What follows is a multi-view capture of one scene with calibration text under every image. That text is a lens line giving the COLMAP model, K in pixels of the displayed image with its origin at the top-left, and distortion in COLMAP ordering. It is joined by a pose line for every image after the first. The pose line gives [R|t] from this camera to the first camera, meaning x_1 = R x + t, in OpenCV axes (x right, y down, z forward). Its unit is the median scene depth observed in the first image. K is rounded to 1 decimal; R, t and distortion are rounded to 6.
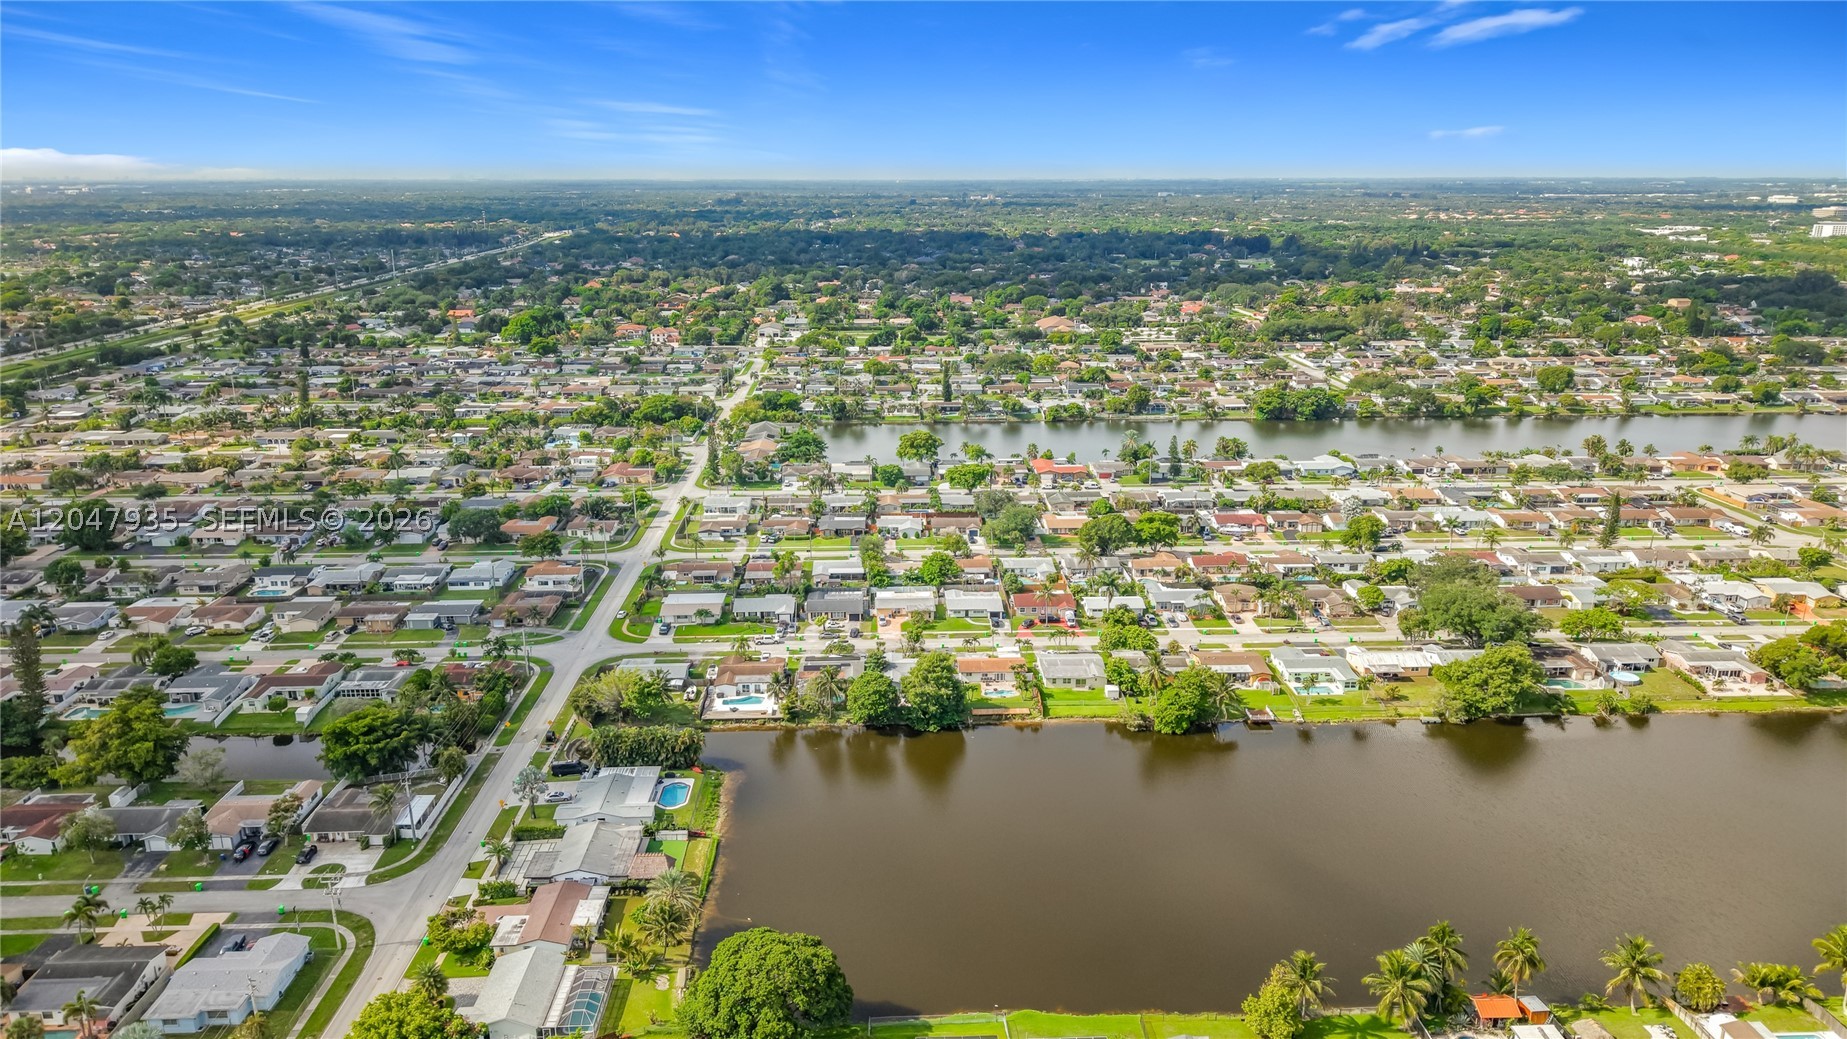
lens RADIAL K [[1233.6, 0, 922.1], [0, 1233.6, 497.5], [0, 0, 1]] dist [0.125962, -0.172662]
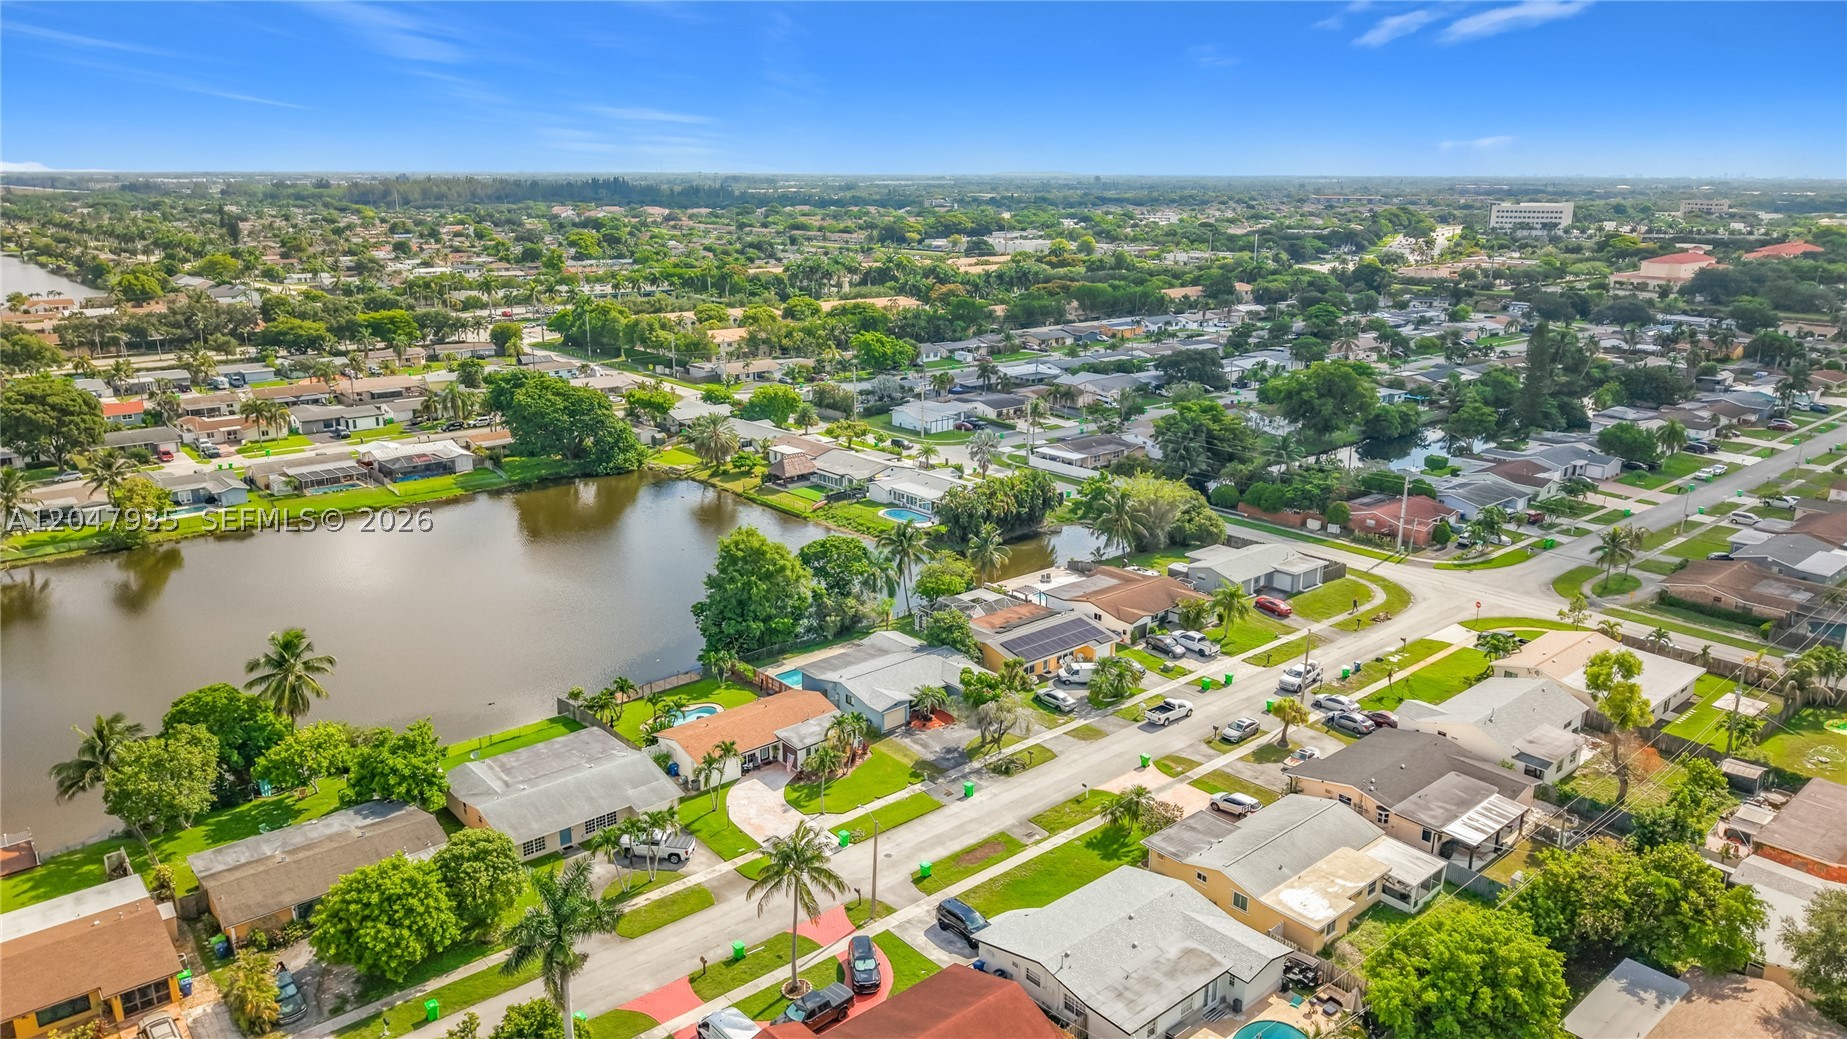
lens RADIAL K [[1253.2, 0, 924.8], [0, 1253.2, 486.9], [0, 0, 1]] dist [0.050031, -0.085156]
pose [[-0.776699, 0.151086, -0.611483, 0.220377], [-0.158464, 0.892710, 0.421851, -0.101963], [0.609613, 0.424549, -0.669425, 1.119200]]
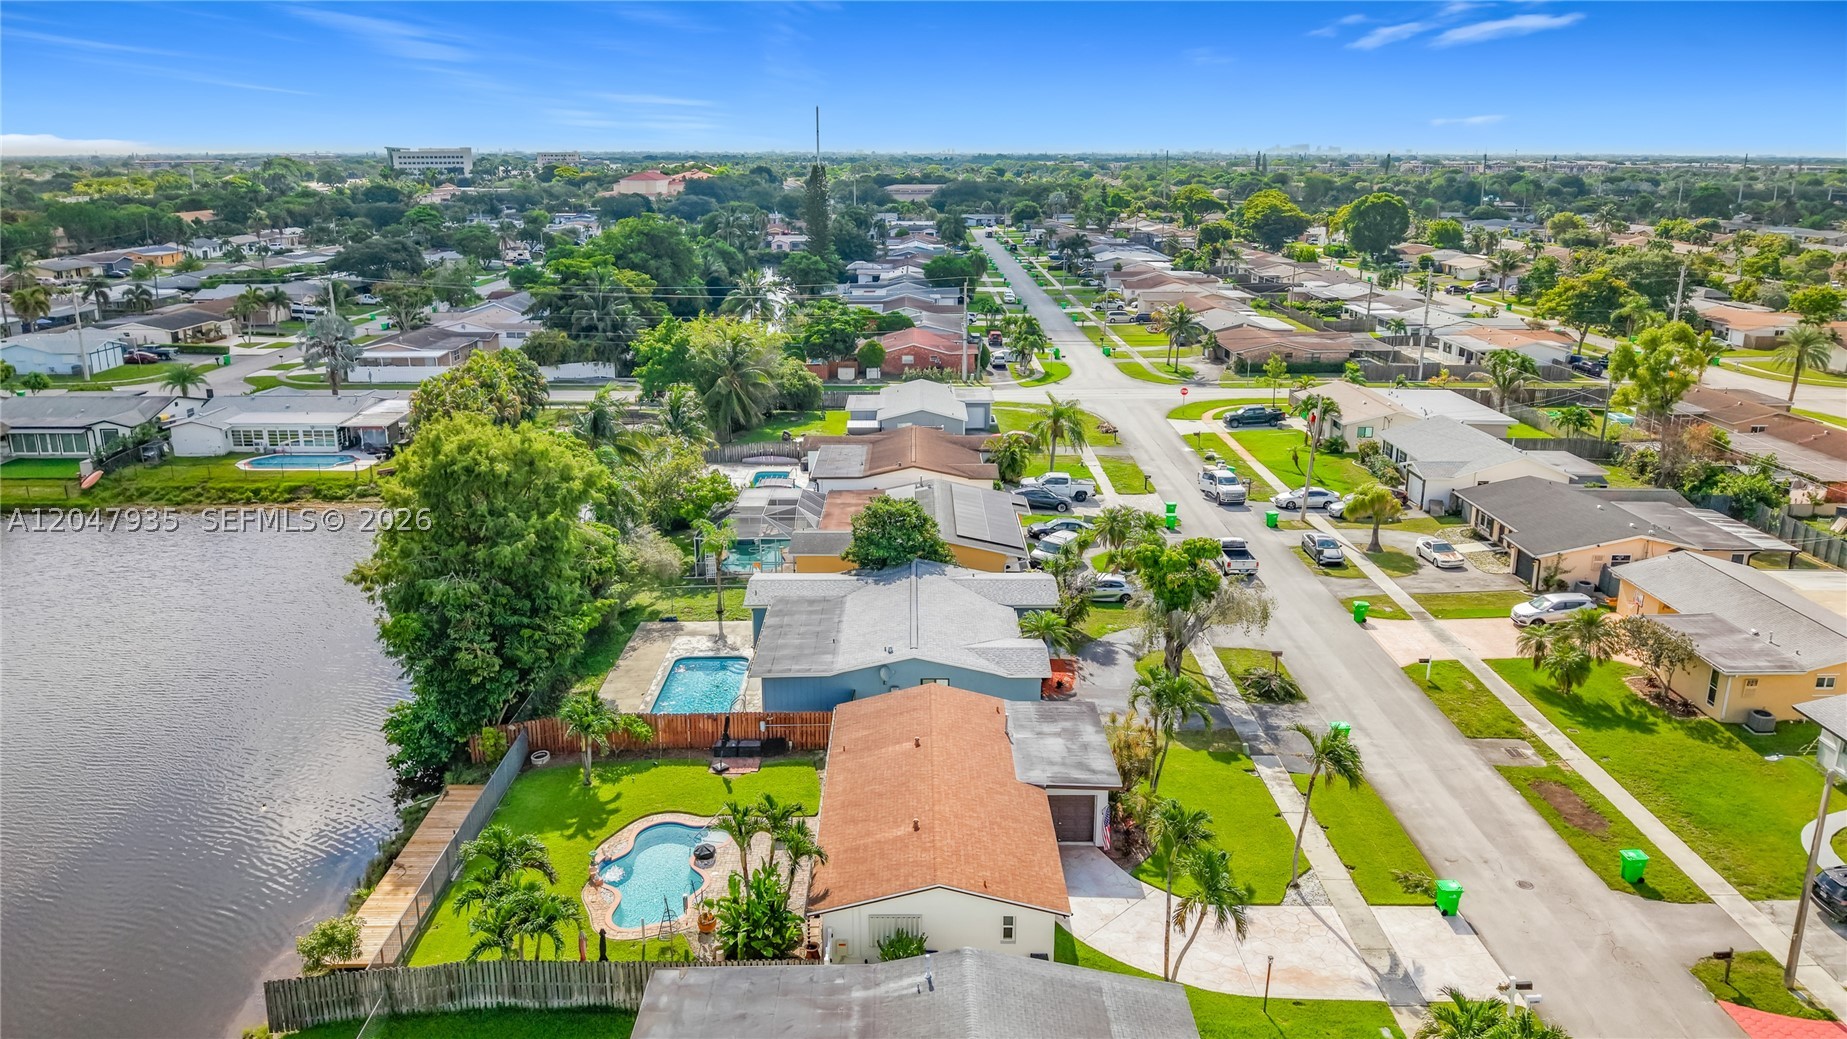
lens RADIAL K [[1277.0, 0, 922.8], [0, 1277.0, 492.4], [0, 0, 1]] dist [-0.020961, -0.001601]
pose [[-0.025879, 0.260151, -0.965221, 0.183455], [-0.247204, 0.933891, 0.258335, 0.047718], [0.968618, 0.245292, 0.040143, 0.861093]]
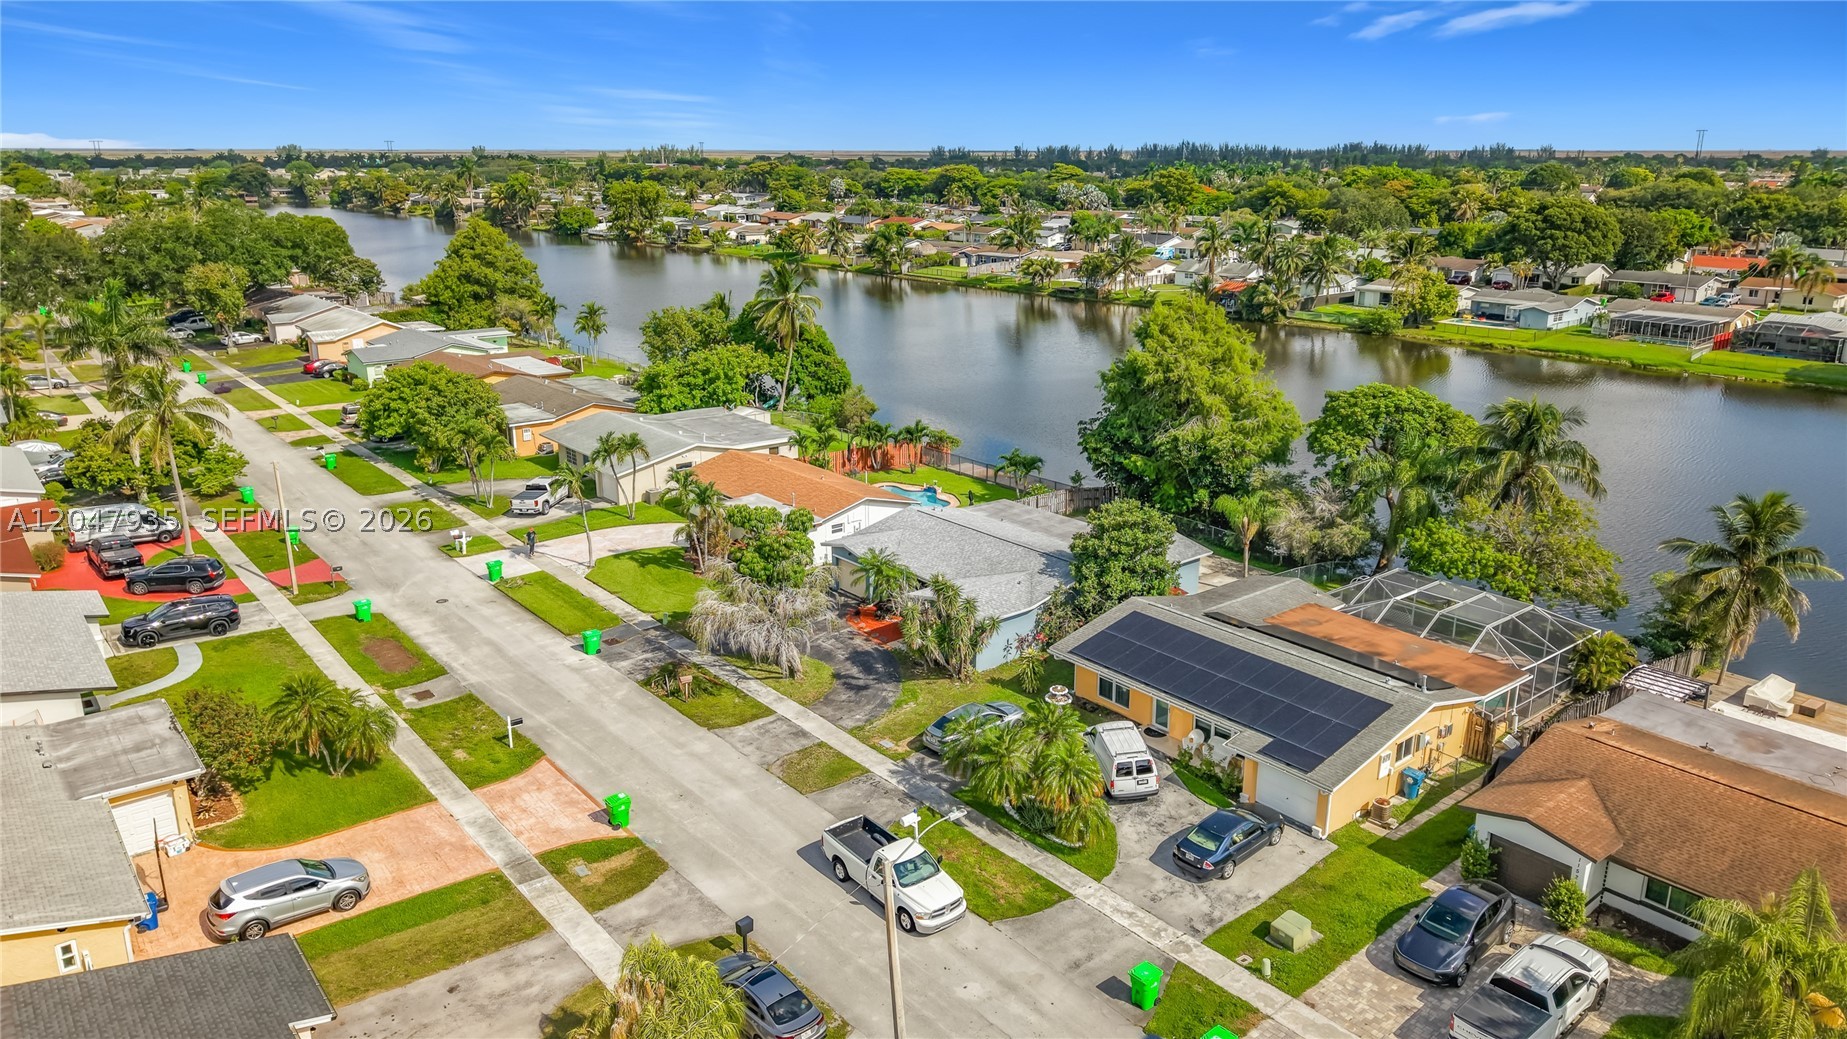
lens RADIAL K [[1253.2, 0, 924.8], [0, 1253.2, 486.9], [0, 0, 1]] dist [0.050031, -0.085156]
pose [[-0.608470, -0.203363, 0.767077, -0.156649], [0.196988, 0.897649, 0.394236, 0.025358], [-0.768739, 0.390986, -0.506133, 0.982816]]
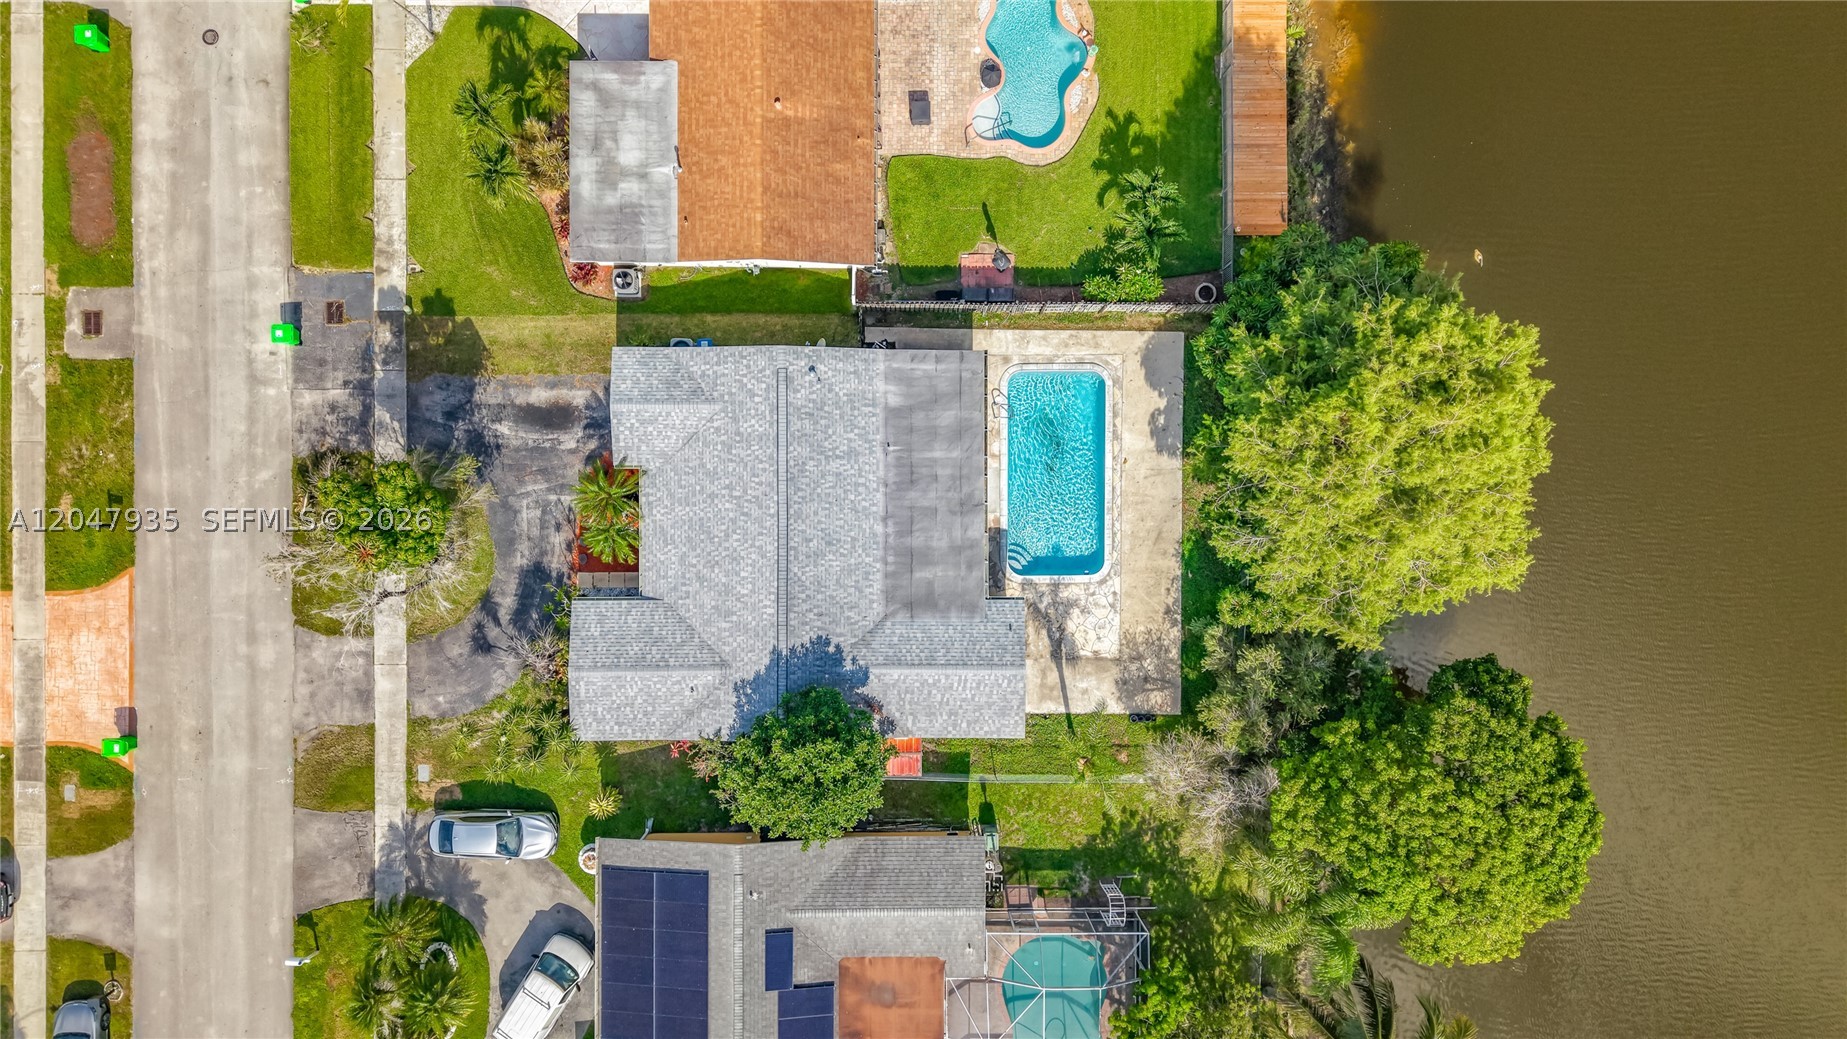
lens RADIAL K [[1257.1, 0, 923.5], [0, 1257.1, 519.5], [0, 0, 1]] dist [-0.002078, -0.006672]
pose [[0.034875, -0.999391, -0.001224, -0.003210], [0.216540, 0.006360, 0.976253, -0.019131], [-0.975651, -0.034312, 0.216630, 0.825837]]
